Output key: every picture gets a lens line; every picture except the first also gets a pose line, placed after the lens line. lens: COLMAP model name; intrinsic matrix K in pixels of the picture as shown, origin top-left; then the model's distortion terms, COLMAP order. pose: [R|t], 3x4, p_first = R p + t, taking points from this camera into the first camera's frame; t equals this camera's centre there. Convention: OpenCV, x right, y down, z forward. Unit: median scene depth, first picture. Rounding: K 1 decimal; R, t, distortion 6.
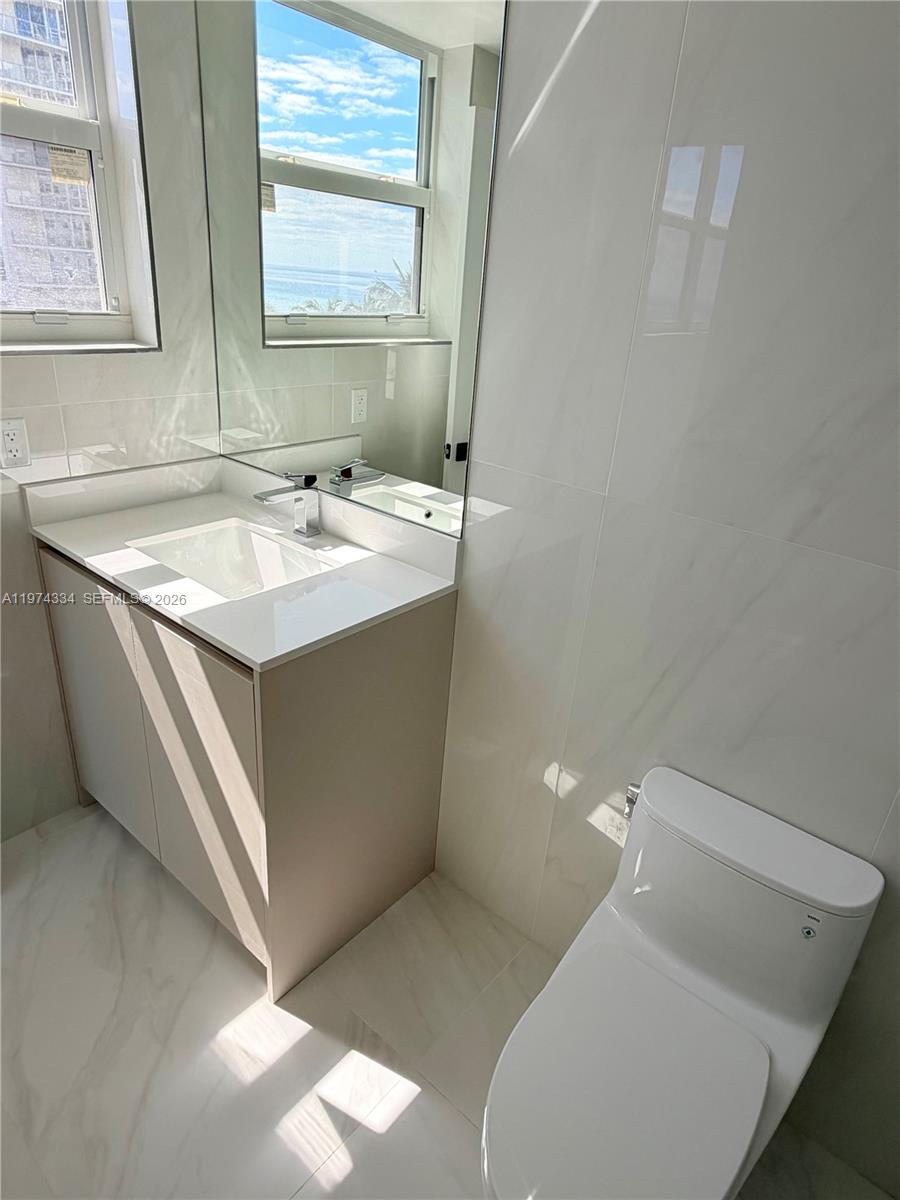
lens RADIAL K [[716.9, 0, 454.7], [0, 716.9, 600.5], [0, 0, 1]] dist [0.006050, 0.003630]
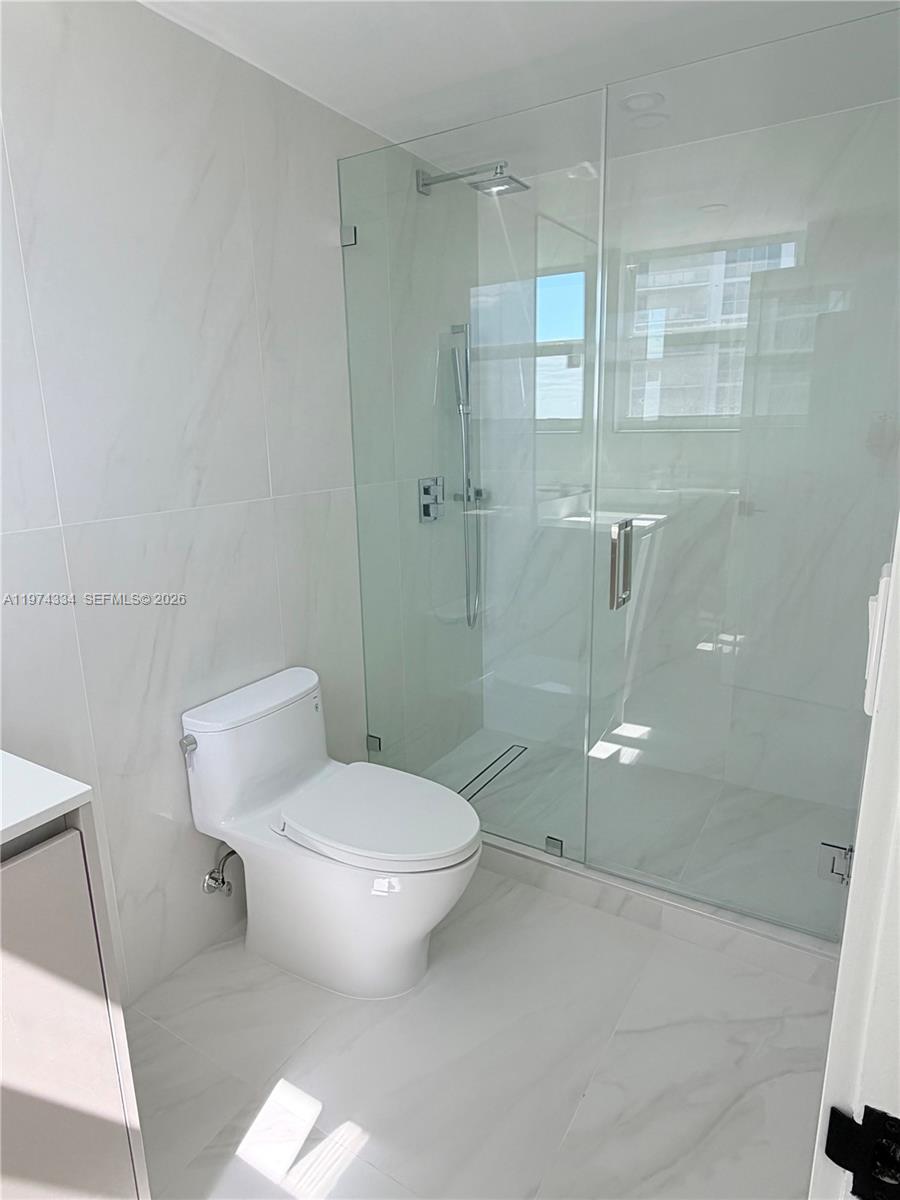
lens RADIAL K [[716.9, 0, 456.0], [0, 716.9, 599.5], [0, 0, 1]] dist [0.006050, 0.003630]
pose [[-0.145455, -0.303343, 0.941714, -0.927760], [0.431345, 0.837168, 0.336291, -0.158690], [-0.890385, 0.455119, 0.009076, 0.484653]]
